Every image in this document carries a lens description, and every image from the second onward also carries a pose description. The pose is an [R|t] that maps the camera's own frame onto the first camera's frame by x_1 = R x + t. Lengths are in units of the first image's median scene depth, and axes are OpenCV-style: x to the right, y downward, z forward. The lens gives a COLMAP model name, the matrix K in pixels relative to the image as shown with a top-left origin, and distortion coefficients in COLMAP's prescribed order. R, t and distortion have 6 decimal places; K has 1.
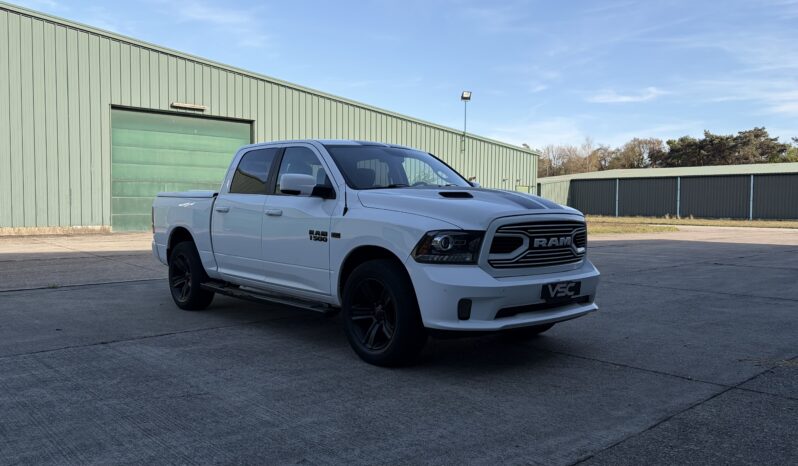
lens RADIAL K [[633.1, 0, 399.0], [0, 633.1, 233.0], [0, 0, 1]] dist [0.053236, -0.001248]
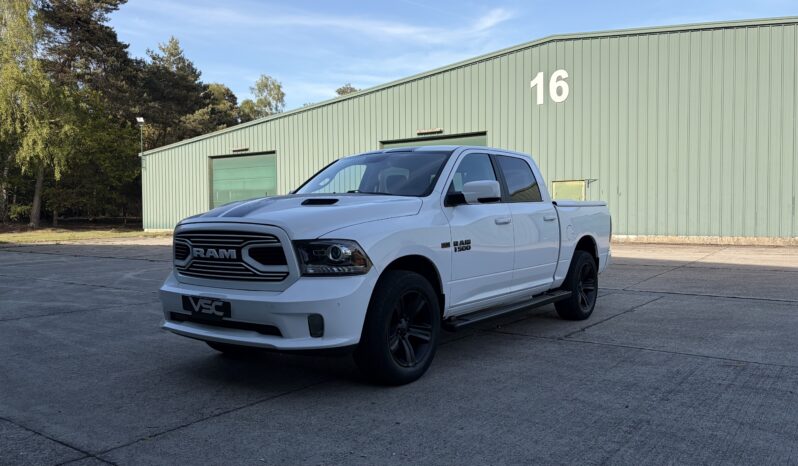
lens RADIAL K [[618.4, 0, 401.0], [0, 618.4, 235.8], [0, 0, 1]] dist [0.018313, -0.009464]
pose [[0.208116, 0.025317, -0.977776, 1.156639], [-0.036559, 0.999168, 0.018089, -0.036652], [0.977421, 0.031982, 0.208869, 1.065413]]
